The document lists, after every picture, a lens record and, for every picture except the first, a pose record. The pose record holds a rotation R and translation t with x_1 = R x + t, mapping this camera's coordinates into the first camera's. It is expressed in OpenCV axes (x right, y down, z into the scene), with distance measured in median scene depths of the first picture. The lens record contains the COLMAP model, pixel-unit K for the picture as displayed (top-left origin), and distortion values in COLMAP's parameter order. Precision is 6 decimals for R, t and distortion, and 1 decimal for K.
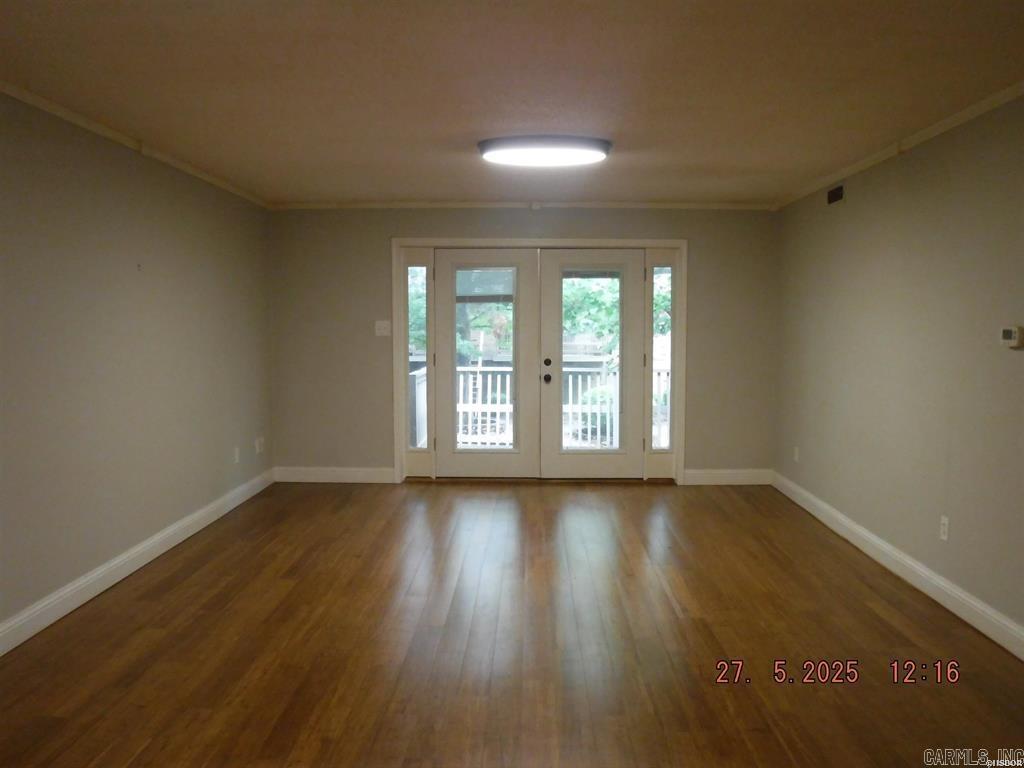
lens RADIAL K [[834.3, 0, 511.6], [0, 834.3, 384.8], [0, 0, 1]] dist [-0.100619, 0.039126]
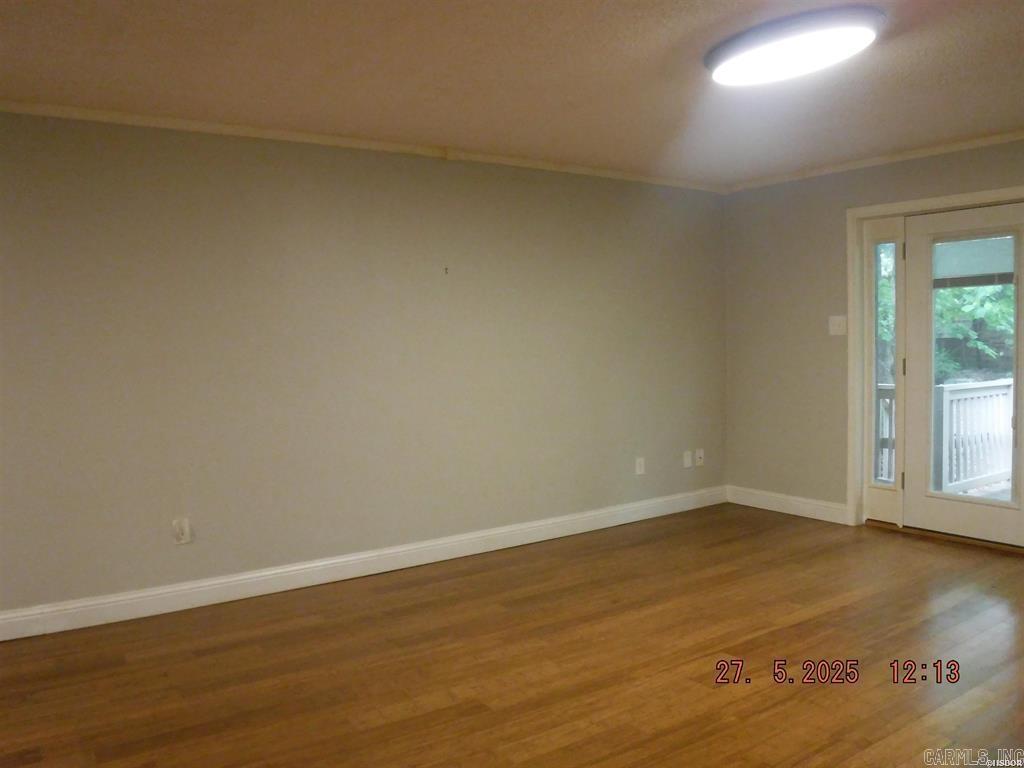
lens RADIAL K [[834.3, 0, 512.0], [0, 834.3, 380.7], [0, 0, 1]] dist [-0.100619, 0.039126]
pose [[0.591811, 0.031420, -0.805464, 0.288760], [-0.036726, 0.999253, 0.011996, -0.013931], [0.805240, 0.022482, 0.592523, 0.294888]]
